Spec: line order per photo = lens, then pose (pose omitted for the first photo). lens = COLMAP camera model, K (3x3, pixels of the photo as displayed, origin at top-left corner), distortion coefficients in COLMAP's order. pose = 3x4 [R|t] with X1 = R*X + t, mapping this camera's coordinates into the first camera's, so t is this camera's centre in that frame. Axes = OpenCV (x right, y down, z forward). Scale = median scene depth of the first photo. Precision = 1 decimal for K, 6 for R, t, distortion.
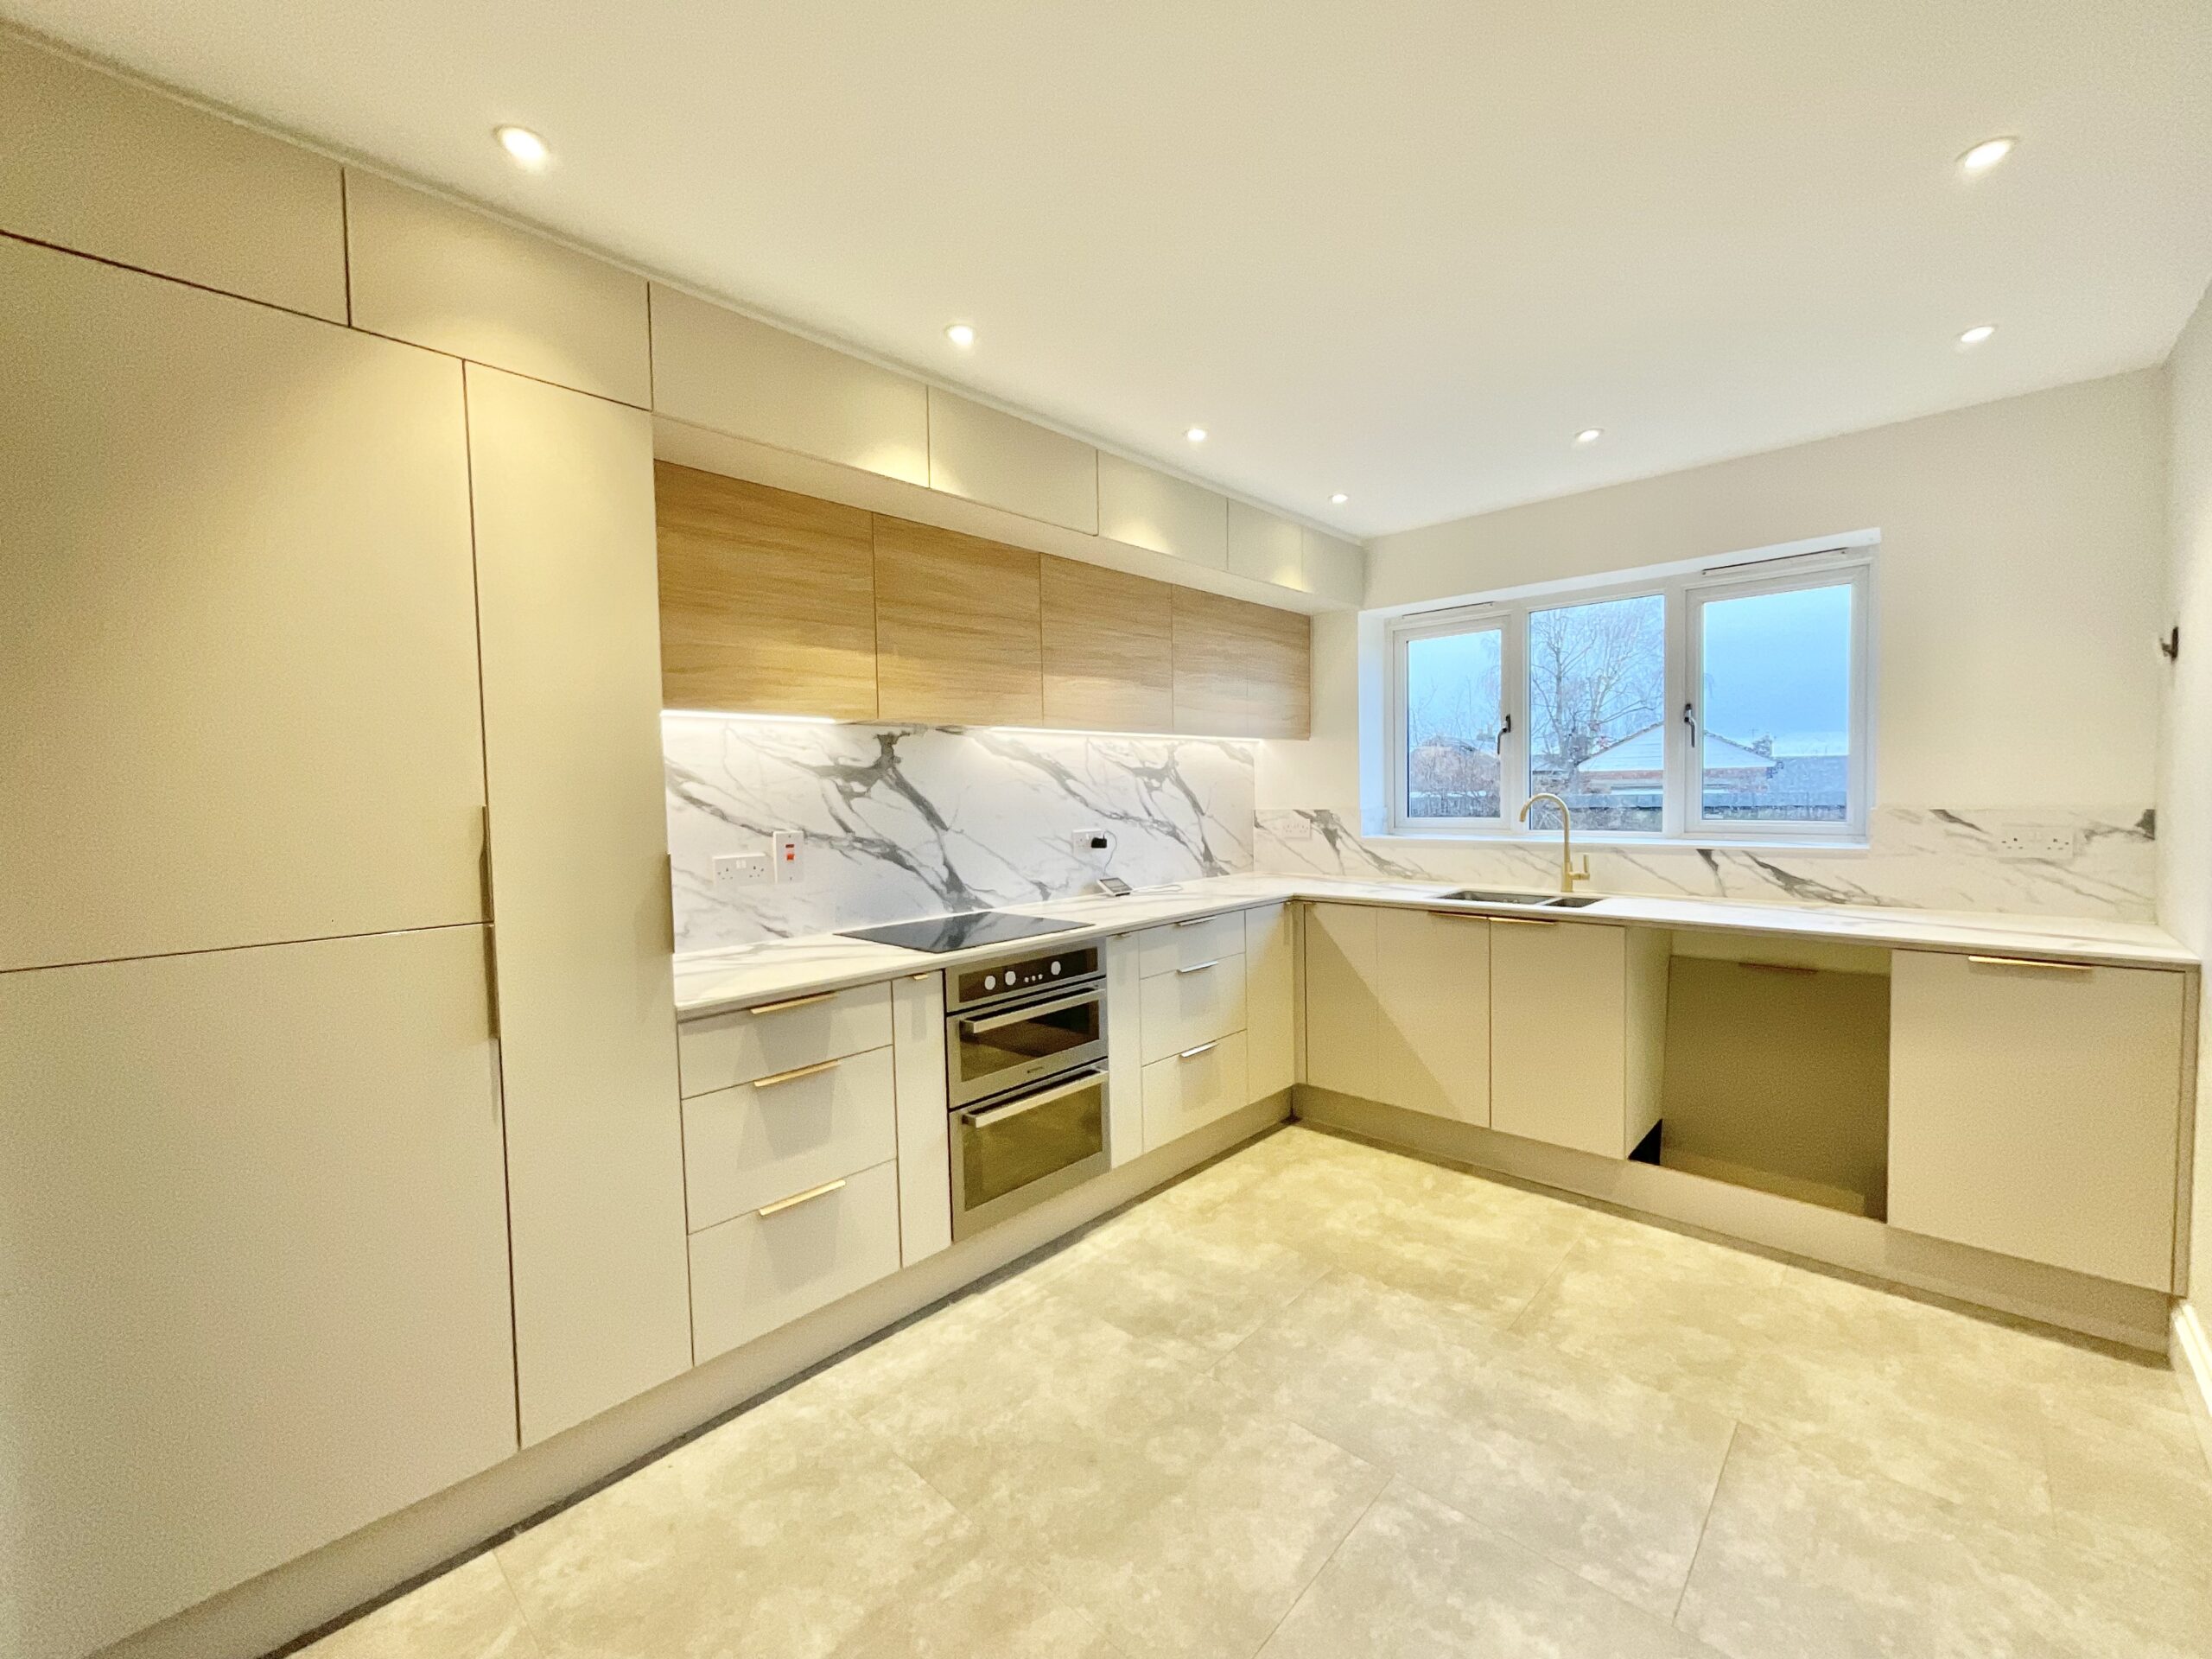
lens RADIAL K [[895.1, 0, 1103.3], [0, 895.1, 823.3], [0, 0, 1]] dist [-0.008599, 0.000911]
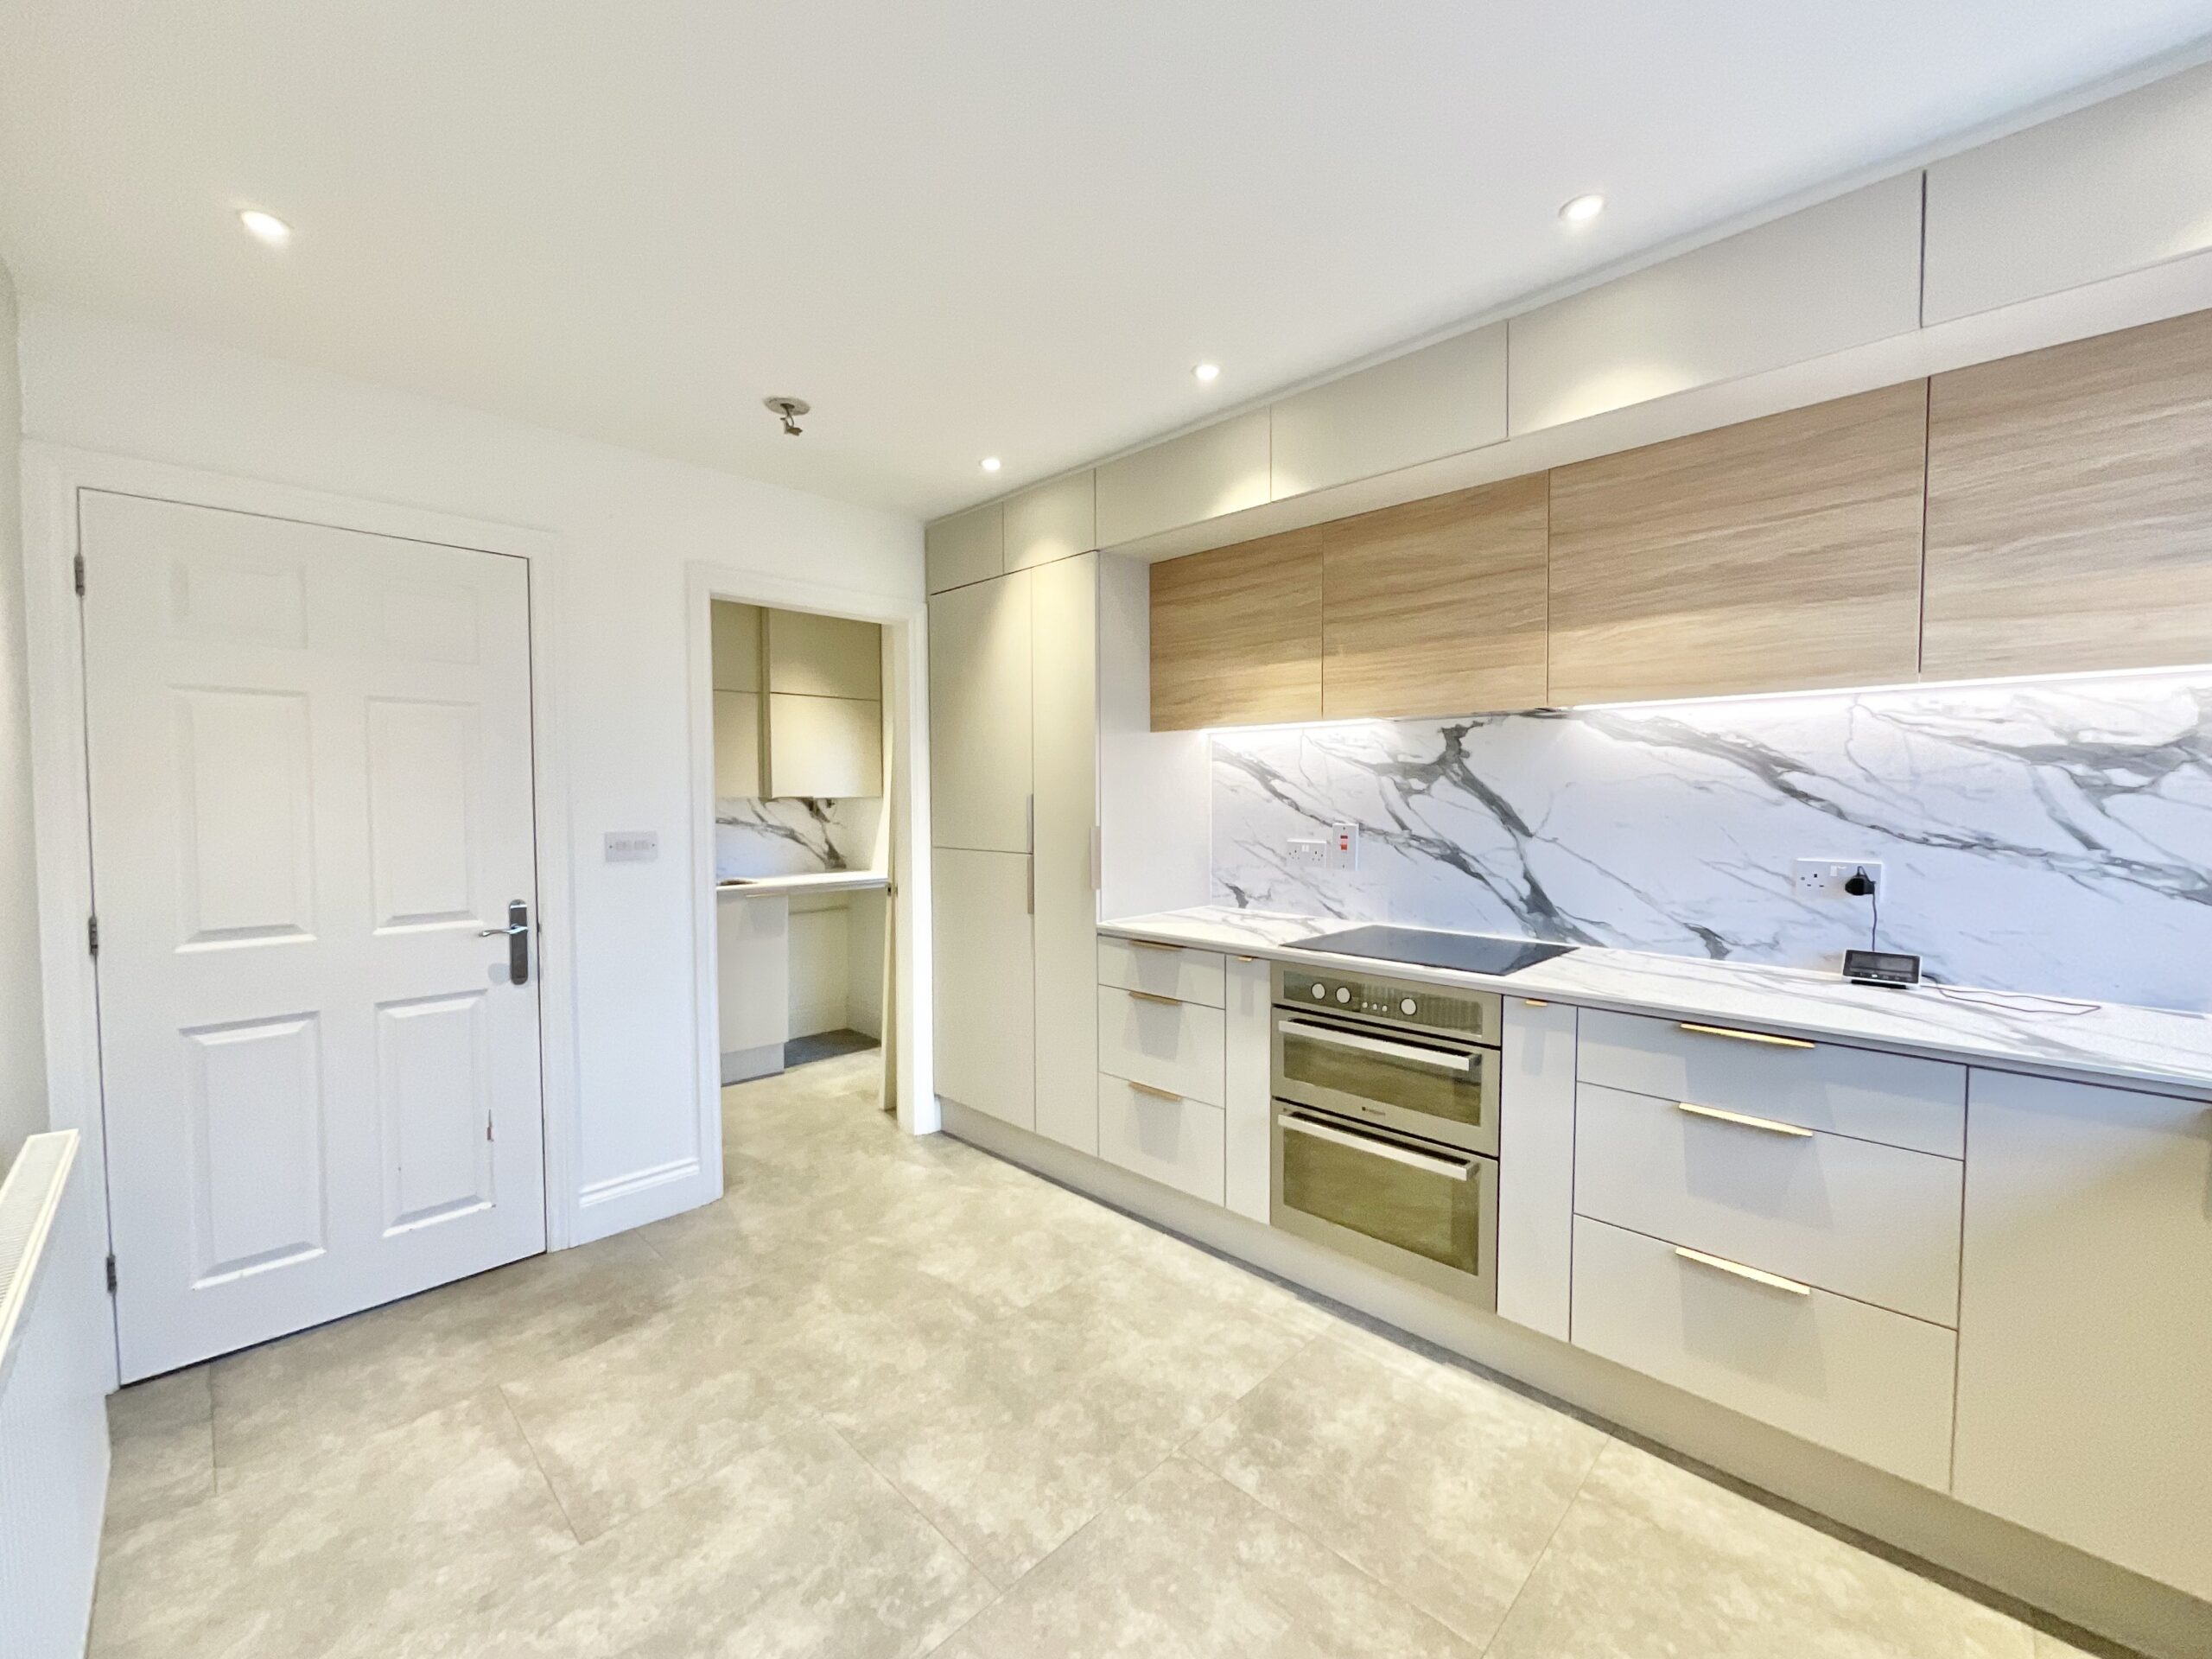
lens RADIAL K [[895.1, 0, 1100.9], [0, 895.1, 823.1], [0, 0, 1]] dist [-0.008599, 0.000911]
pose [[-0.025368, 0.055411, -0.998141, 0.743560], [-0.032957, 0.997874, 0.056234, -0.043190], [0.999135, 0.034322, -0.023488, 0.707728]]
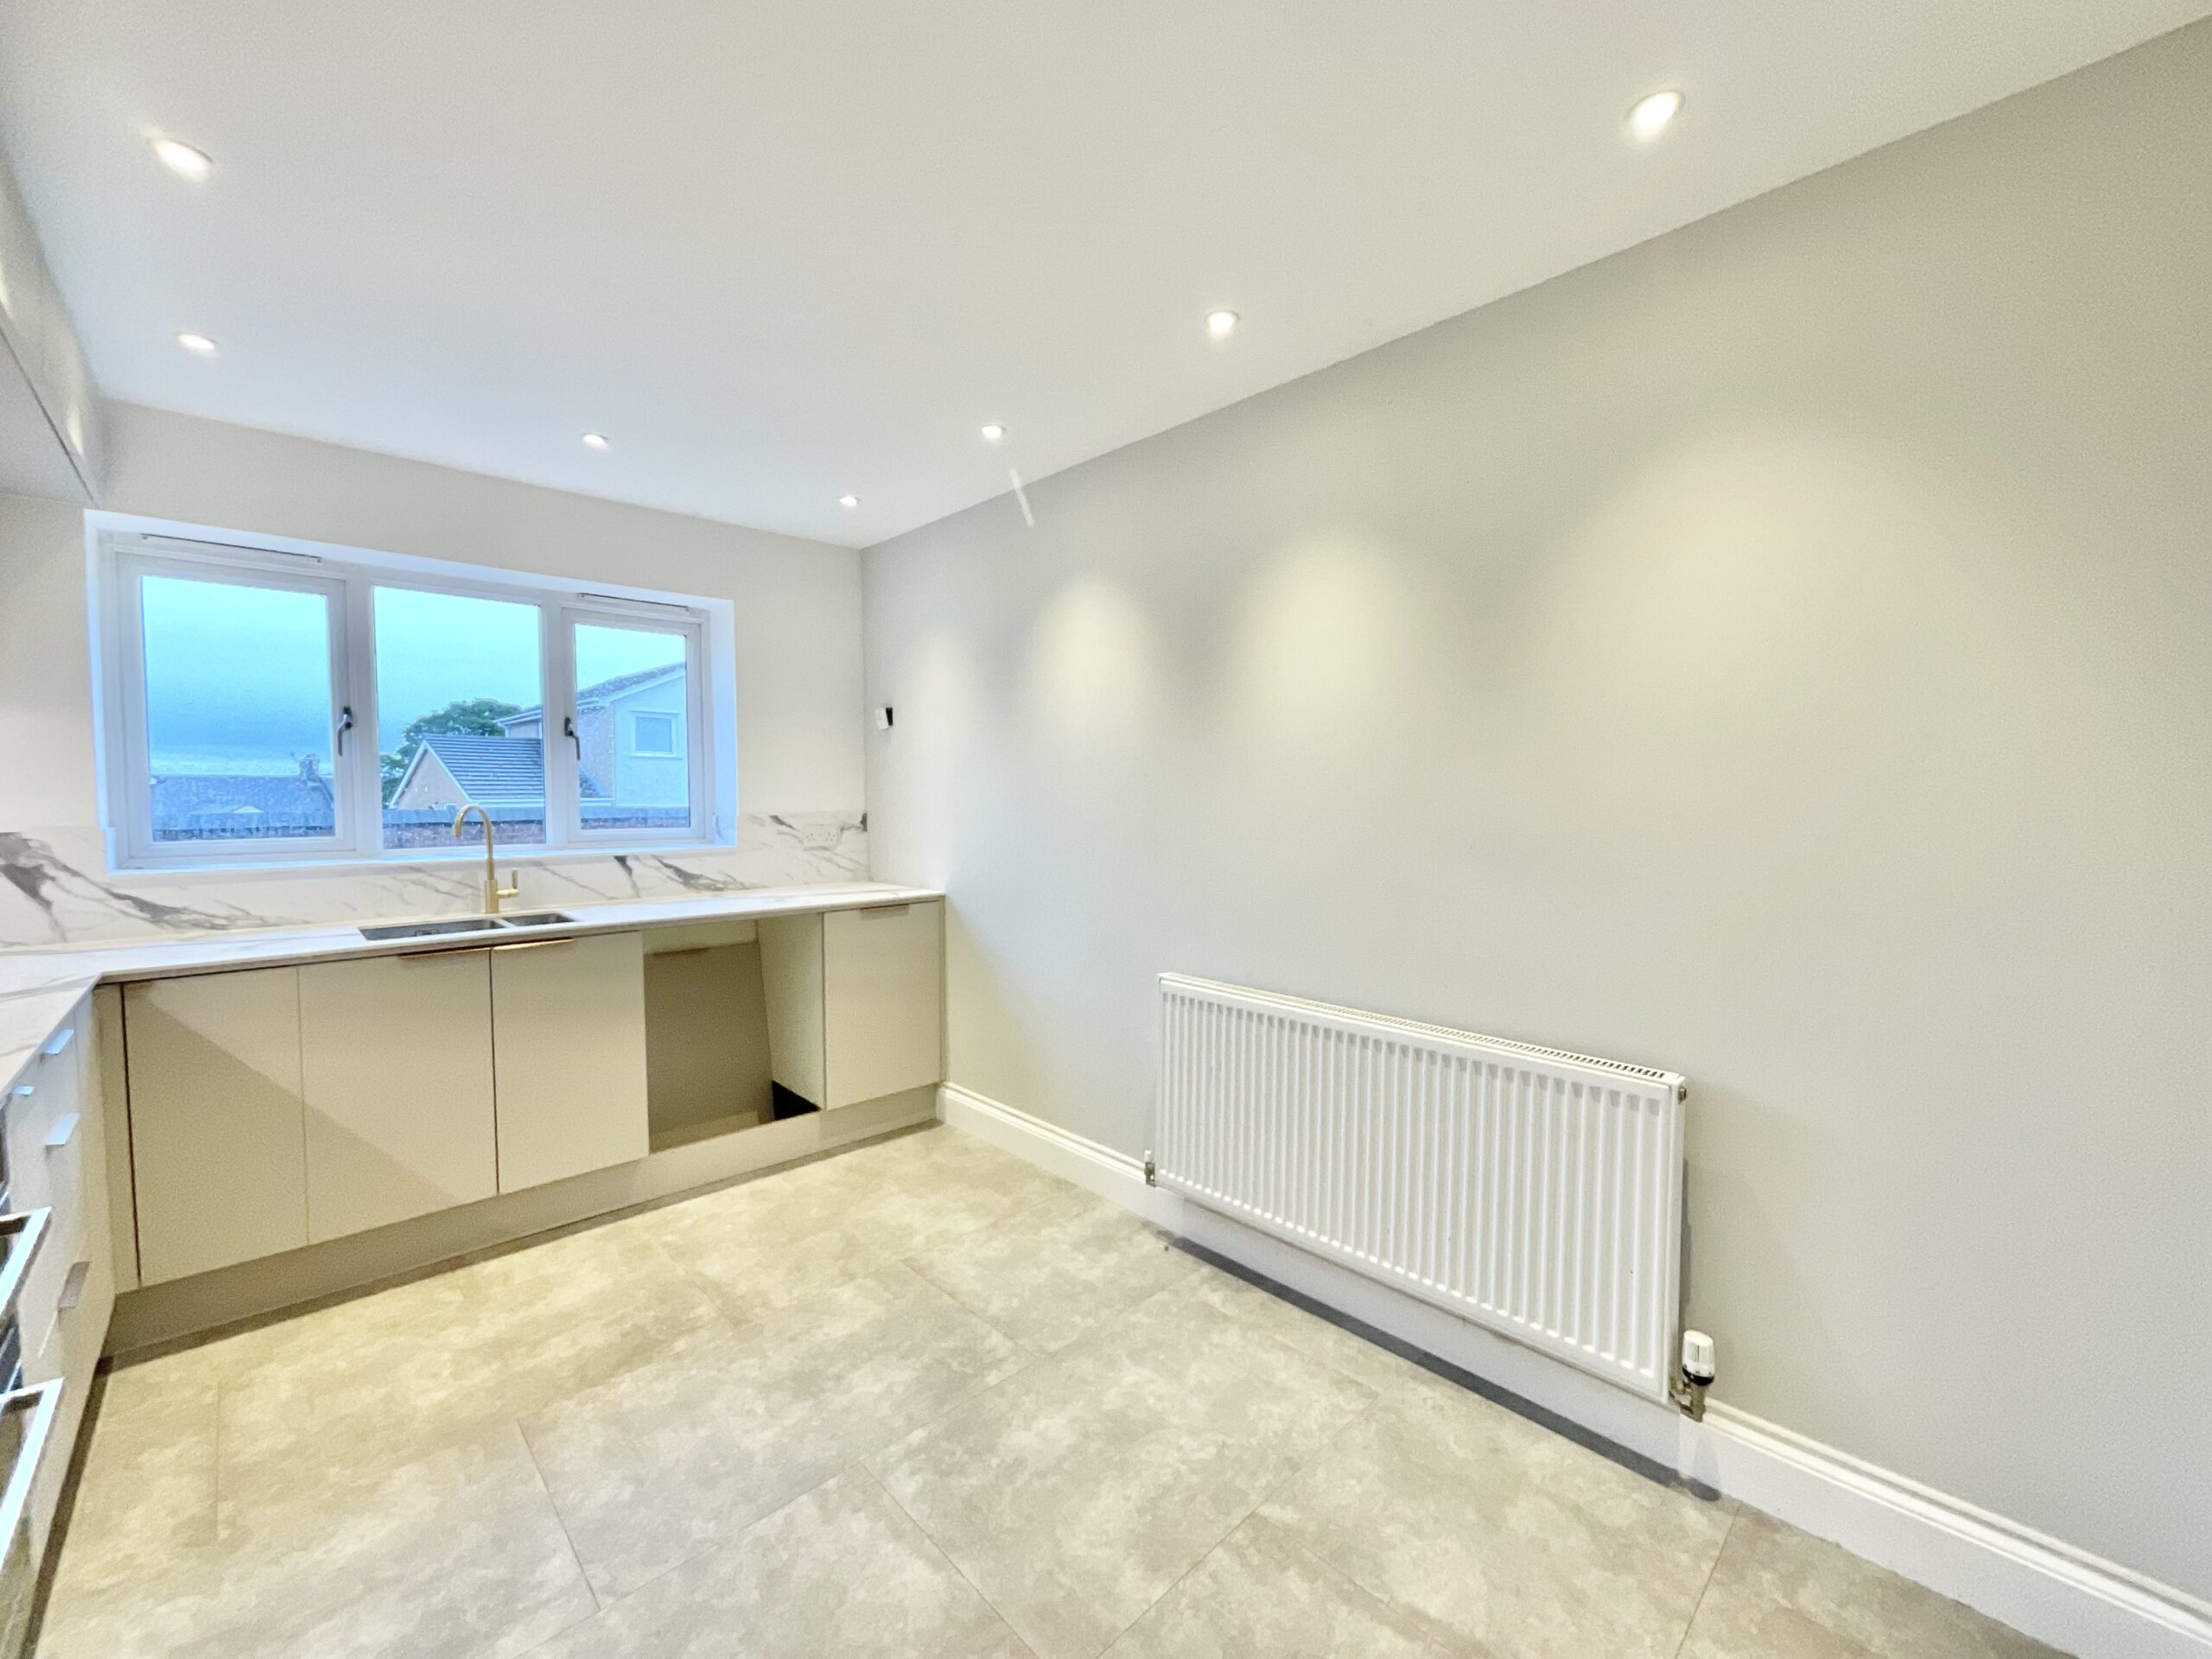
lens RADIAL K [[895.1, 0, 1105.2], [0, 895.1, 834.6], [0, 0, 1]] dist [-0.008599, 0.000911]
pose [[0.043986, -0.030613, 0.998563, -0.432597], [0.037221, 0.998887, 0.028984, -0.006905], [-0.998339, 0.035892, 0.045077, 0.417697]]
